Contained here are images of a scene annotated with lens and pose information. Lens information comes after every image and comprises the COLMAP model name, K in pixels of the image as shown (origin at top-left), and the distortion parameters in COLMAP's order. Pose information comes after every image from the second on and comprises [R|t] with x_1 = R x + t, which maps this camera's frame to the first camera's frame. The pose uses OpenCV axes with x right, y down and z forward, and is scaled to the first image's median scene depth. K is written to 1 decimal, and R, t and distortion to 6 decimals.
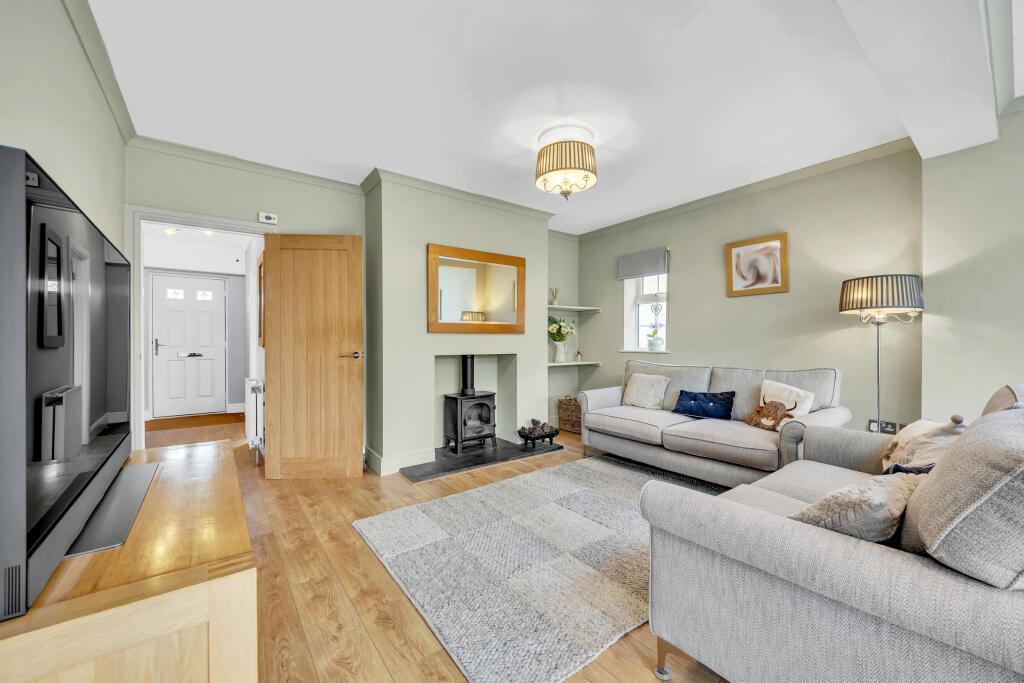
lens RADIAL K [[392.6, 0, 512.0], [0, 392.6, 341.5], [0, 0, 1]] dist [-0.000916, -0.000093]
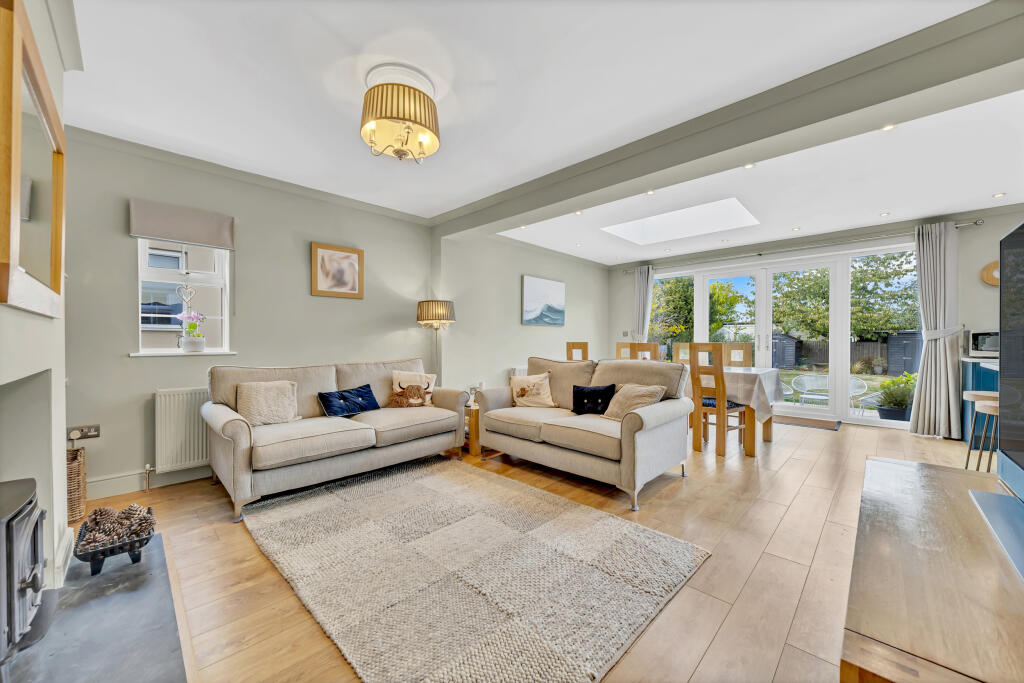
lens RADIAL K [[375.7, 0, 512.0], [0, 375.7, 341.5], [0, 0, 1]] dist [-0.000007, -0.000014]
pose [[-0.144387, 0.001851, 0.989520, -0.522789], [-0.000875, 0.999998, -0.001998, 0.006180], [-0.989521, -0.001154, -0.144385, 0.704272]]
